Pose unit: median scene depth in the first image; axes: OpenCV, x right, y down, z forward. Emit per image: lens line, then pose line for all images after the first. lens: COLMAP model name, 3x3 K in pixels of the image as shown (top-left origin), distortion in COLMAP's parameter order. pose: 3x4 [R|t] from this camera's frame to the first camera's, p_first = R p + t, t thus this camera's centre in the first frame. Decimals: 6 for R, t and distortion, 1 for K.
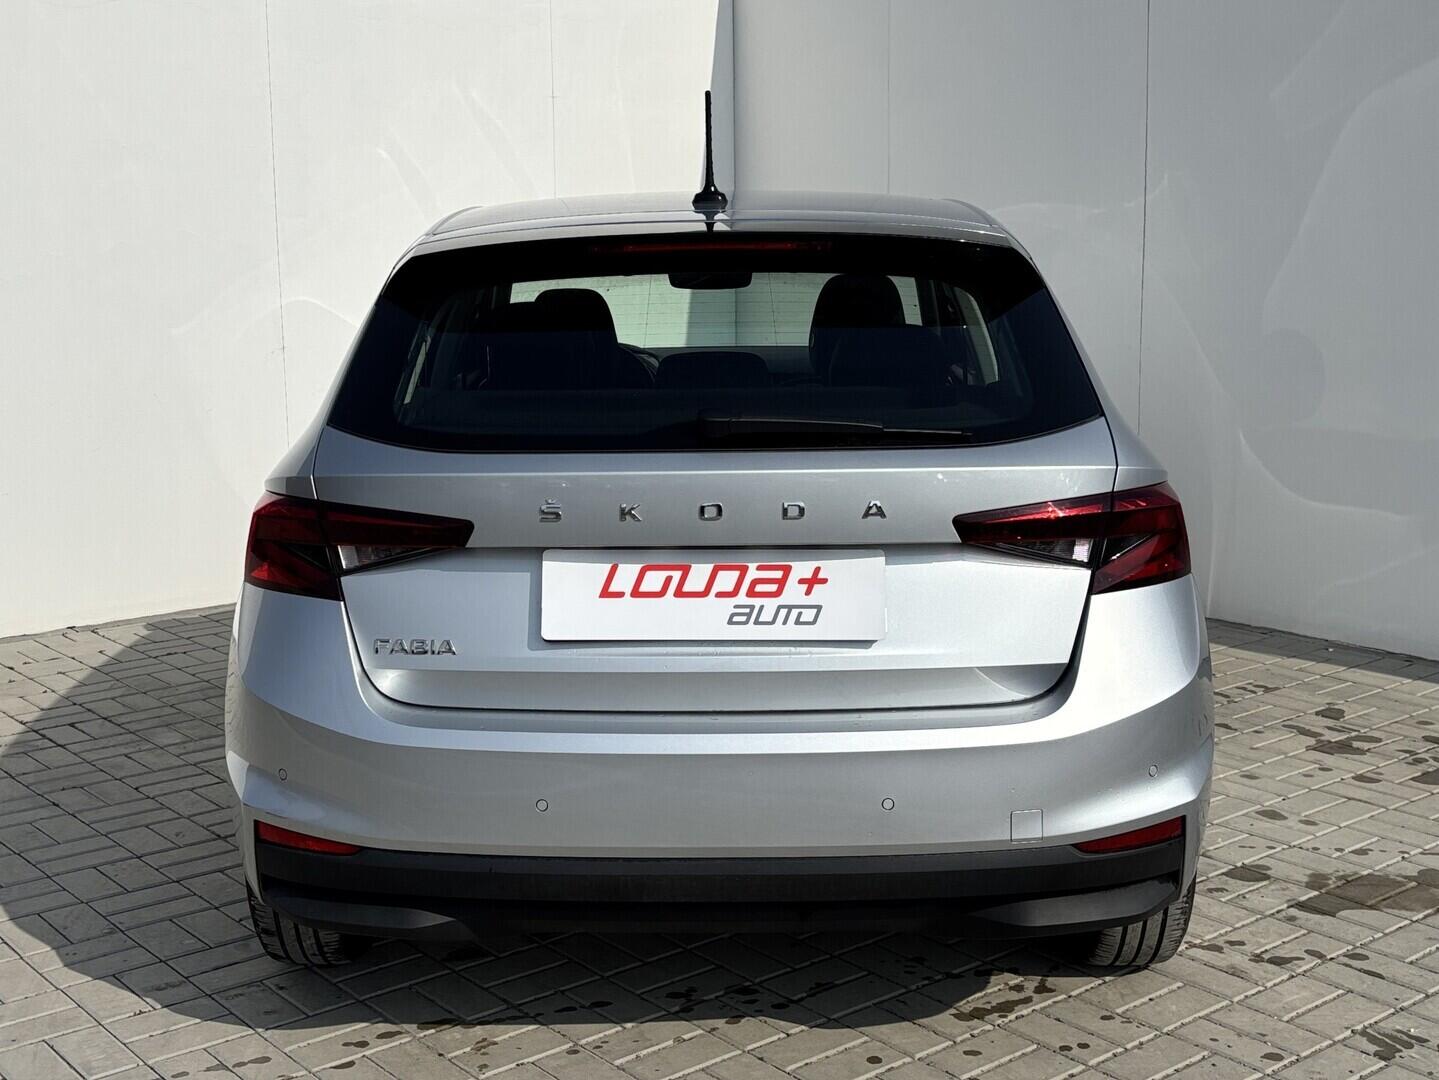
lens RADIAL K [[1809.1, 0, 719.5], [0, 1809.1, 540.0], [0, 0, 1]] dist [0.004903, 0.030257]
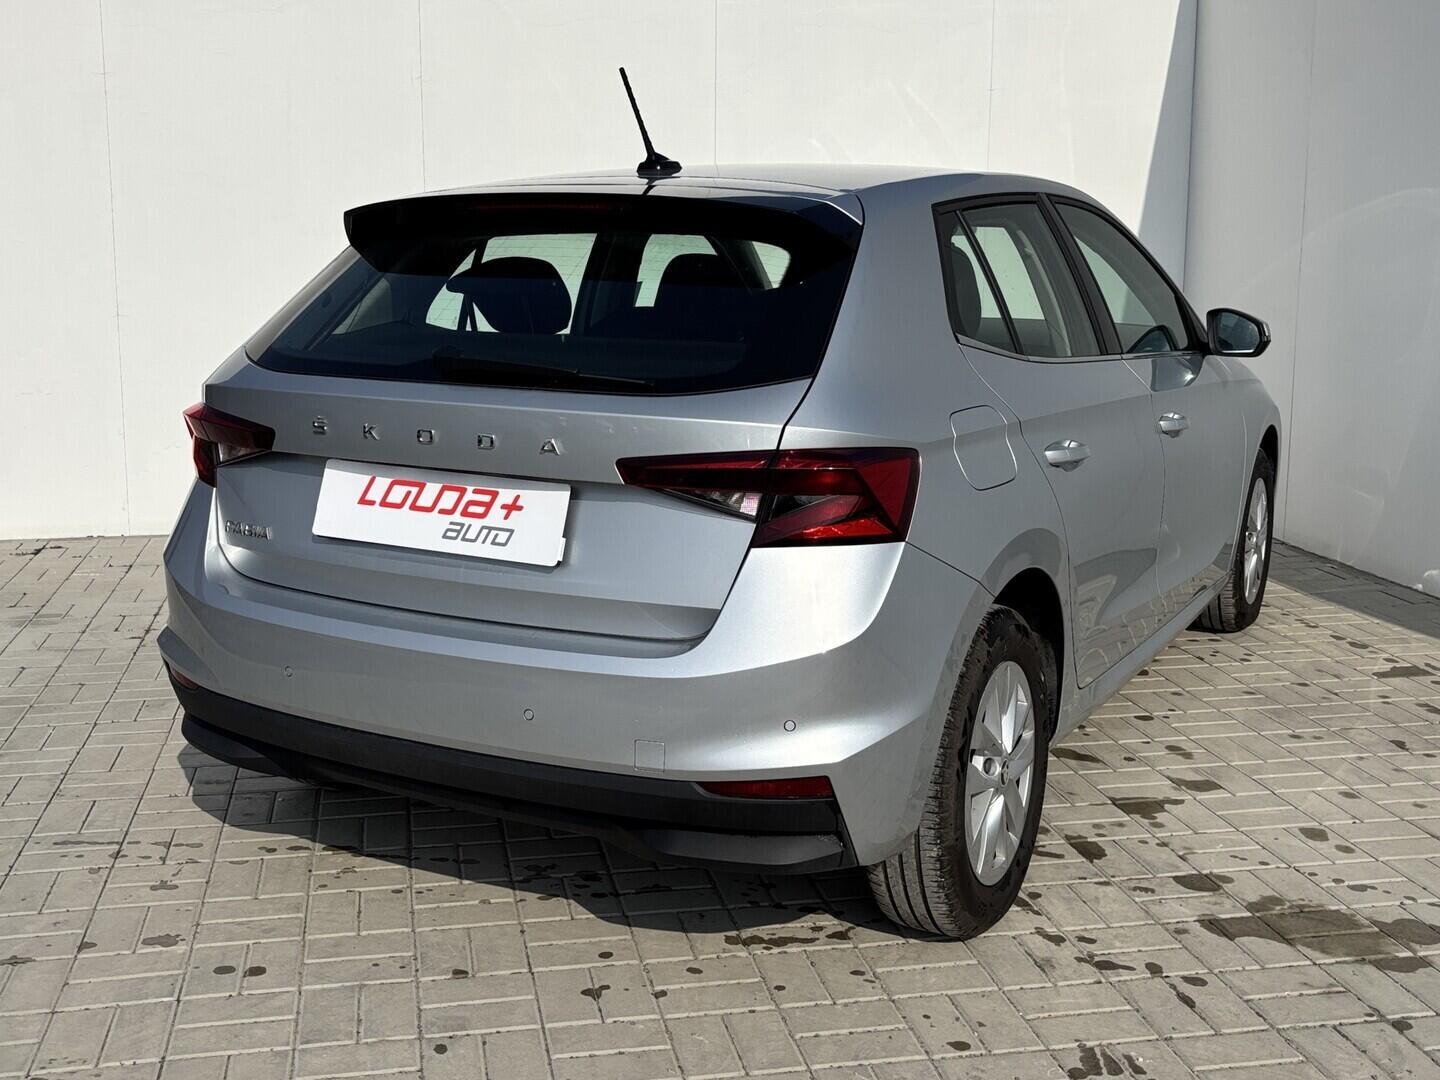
lens RADIAL K [[1581.0, 0, 720.0], [0, 1581.0, 540.0], [0, 0, 1]] dist [-0.011150, 0.193367]
pose [[0.881098, 0.106121, -0.460874, 0.611129], [-0.093719, 0.994353, 0.049790, -0.017542], [0.463555, -0.000677, 0.886068, 0.202353]]
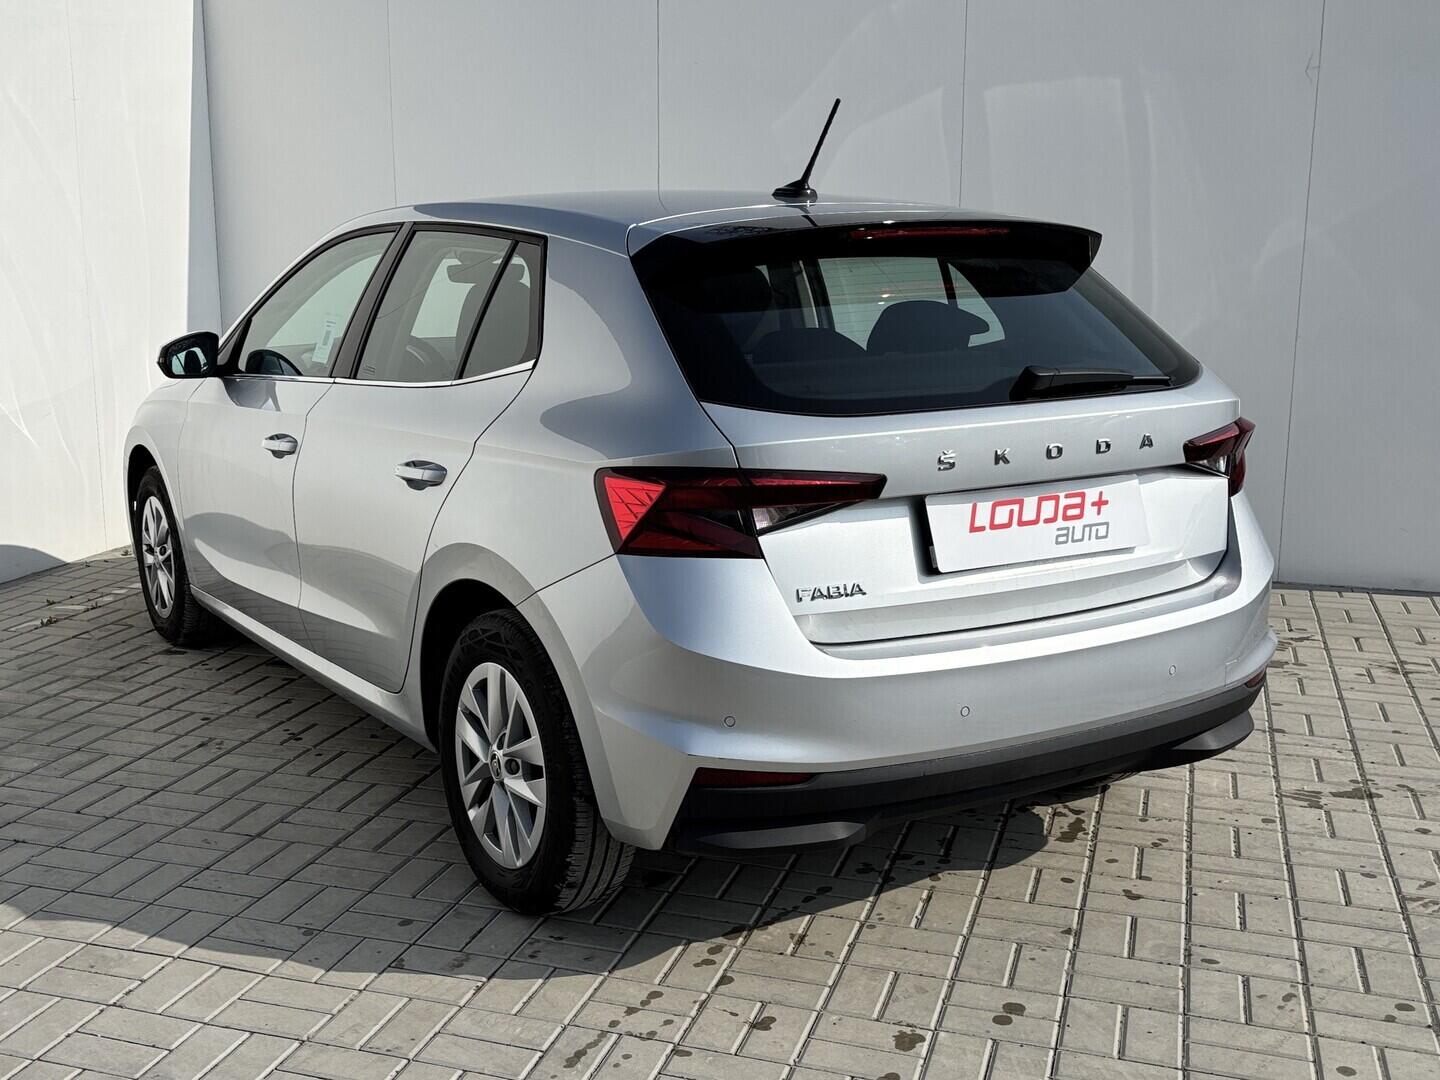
lens RADIAL K [[1581.0, 0, 720.0], [0, 1581.0, 540.0], [0, 0, 1]] dist [-0.011150, 0.193367]
pose [[0.859929, -0.097267, 0.501061, -0.718070], [0.075218, 0.995106, 0.064083, -0.041280], [-0.504842, -0.017418, 0.863036, 0.195349]]
